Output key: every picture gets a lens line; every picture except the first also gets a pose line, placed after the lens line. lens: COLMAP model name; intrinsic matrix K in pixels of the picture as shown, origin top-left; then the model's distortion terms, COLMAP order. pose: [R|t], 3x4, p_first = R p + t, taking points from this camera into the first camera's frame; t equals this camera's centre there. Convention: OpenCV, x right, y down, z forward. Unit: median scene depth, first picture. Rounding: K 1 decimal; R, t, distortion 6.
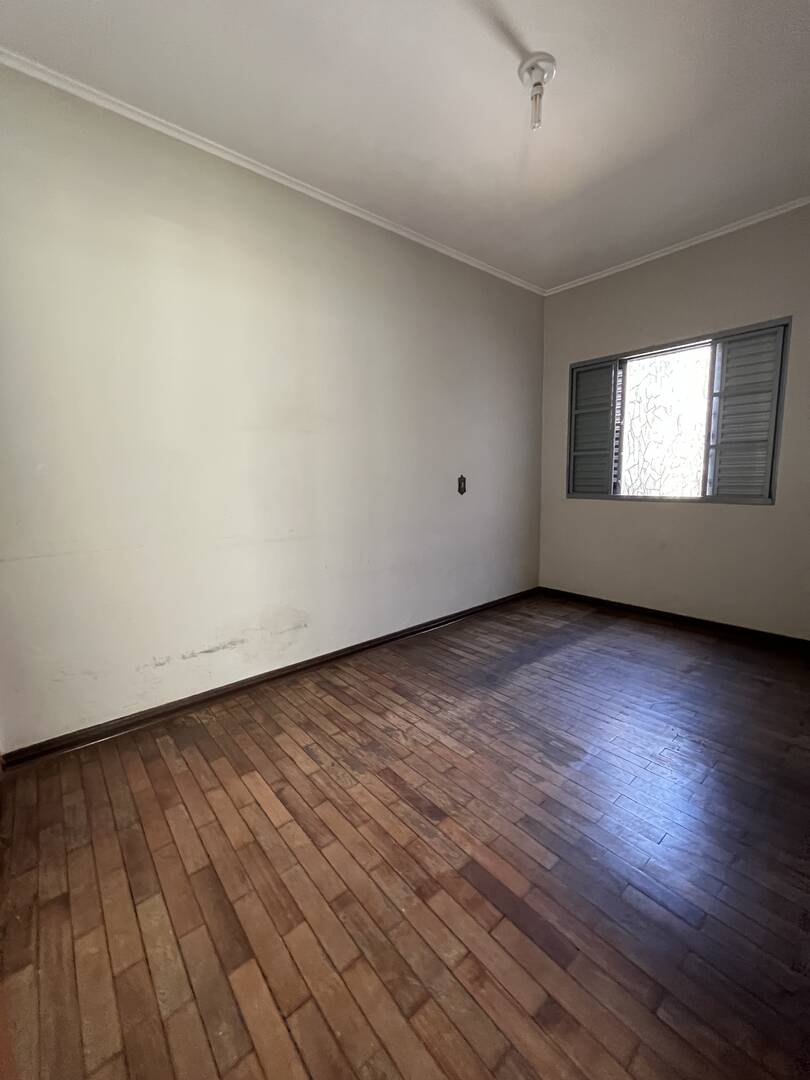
lens RADIAL K [[435.1, 0, 406.5], [0, 435.1, 540.2], [0, 0, 1]] dist [-0.003911, 0.000804]
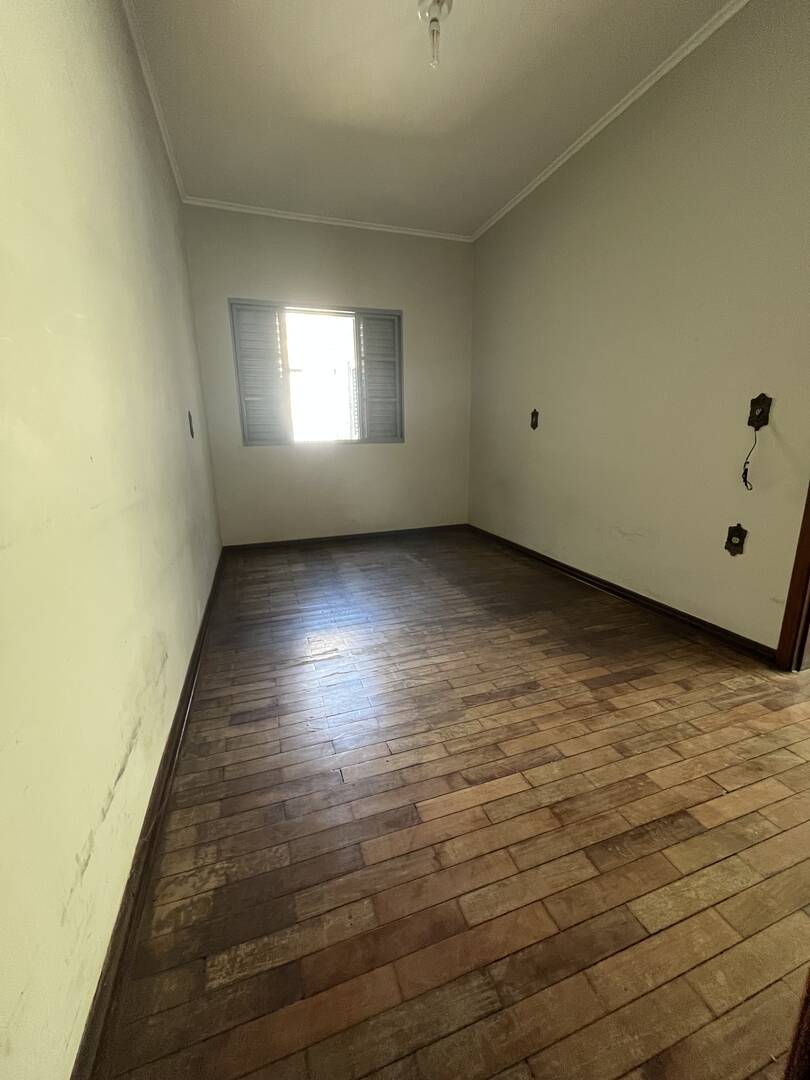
lens RADIAL K [[435.1, 0, 406.2], [0, 435.1, 537.5], [0, 0, 1]] dist [-0.003911, 0.000804]
pose [[0.364191, -0.202967, 0.908939, -1.039618], [0.148802, 0.976107, 0.158345, 0.003084], [-0.919360, 0.077584, 0.385691, 0.828949]]
